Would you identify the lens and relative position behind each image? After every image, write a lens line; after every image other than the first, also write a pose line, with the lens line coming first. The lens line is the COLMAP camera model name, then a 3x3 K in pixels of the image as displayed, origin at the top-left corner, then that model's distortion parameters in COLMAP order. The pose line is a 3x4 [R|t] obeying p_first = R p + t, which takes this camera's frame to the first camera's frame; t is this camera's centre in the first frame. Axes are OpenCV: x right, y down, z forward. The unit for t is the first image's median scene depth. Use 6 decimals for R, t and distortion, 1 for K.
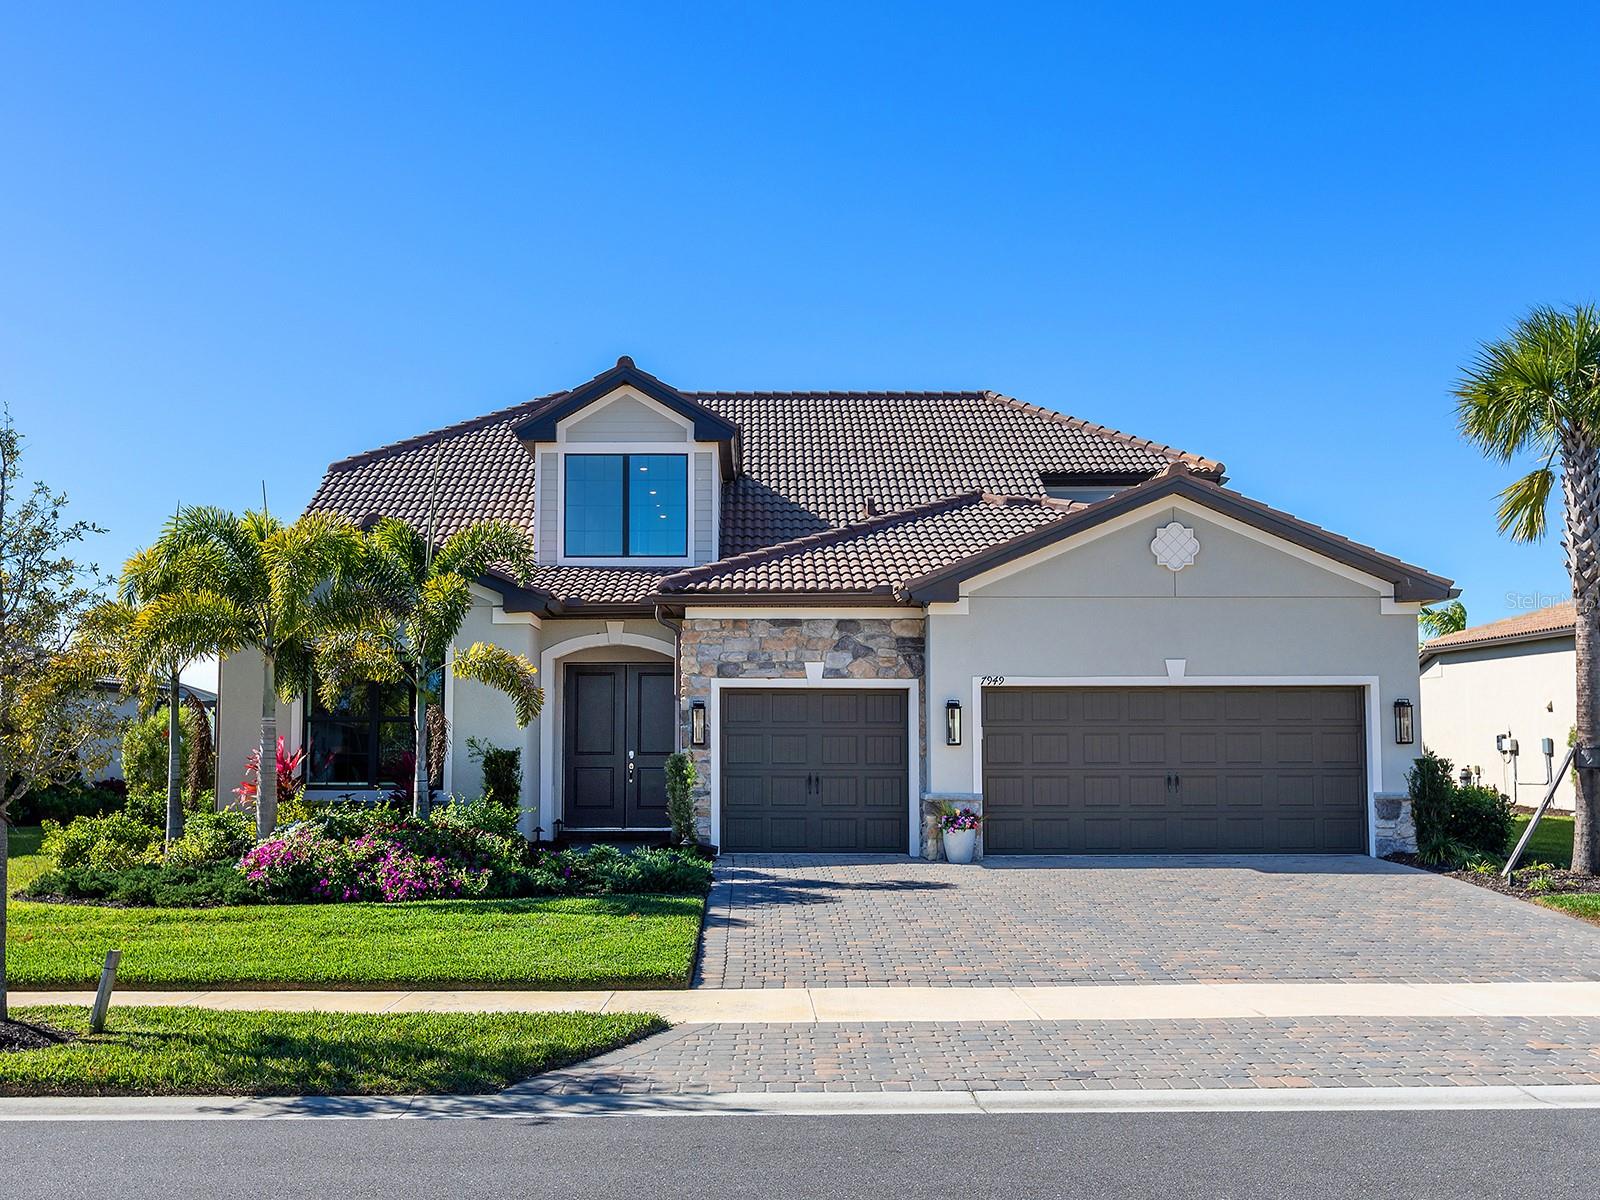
lens RADIAL K [[1361.4, 0, 798.1], [0, 1361.4, 659.8], [0, 0, 1]] dist [-0.003710, -0.000630]
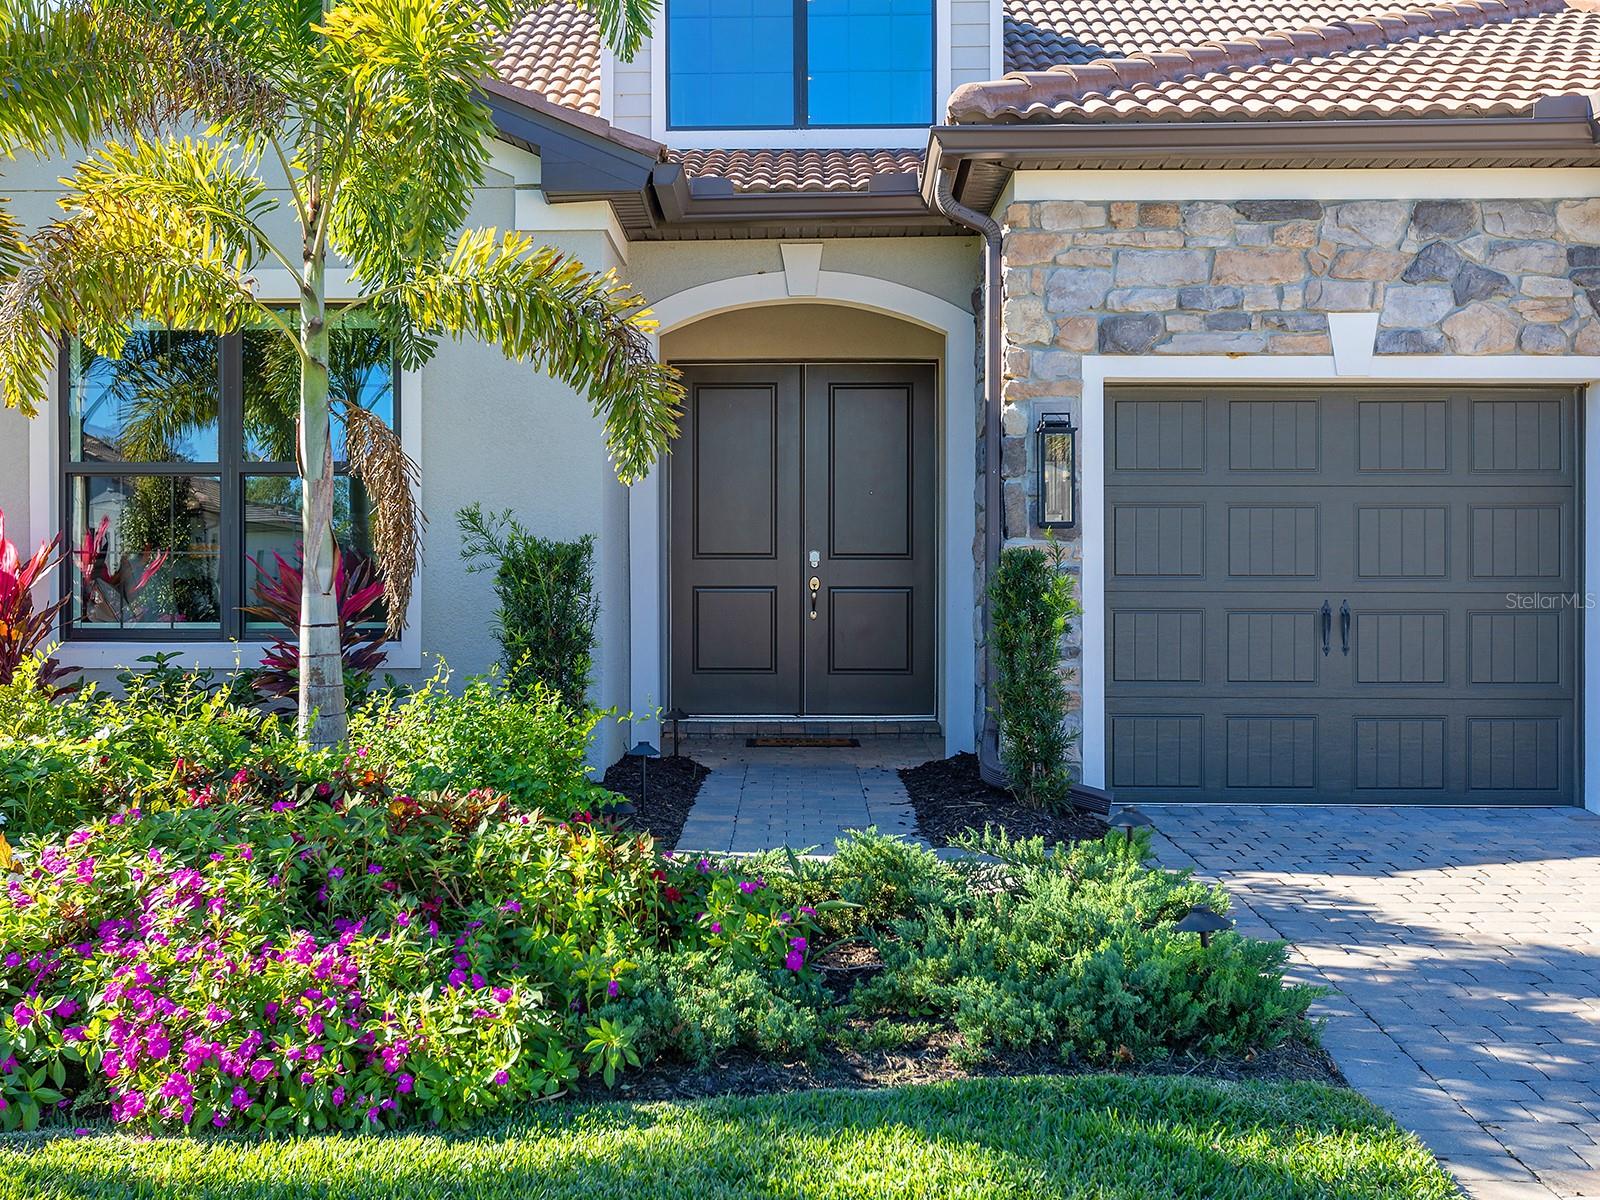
lens RADIAL K [[1472.6, 0, 800.0], [0, 1472.6, 600.0], [0, 0, 1]] dist [-0.001218, -0.000335]
pose [[0.999566, 0.000776, -0.029451, -0.131071], [0.001853, 0.996018, 0.089133, 0.044947], [0.029403, -0.089149, 0.995584, 0.575876]]
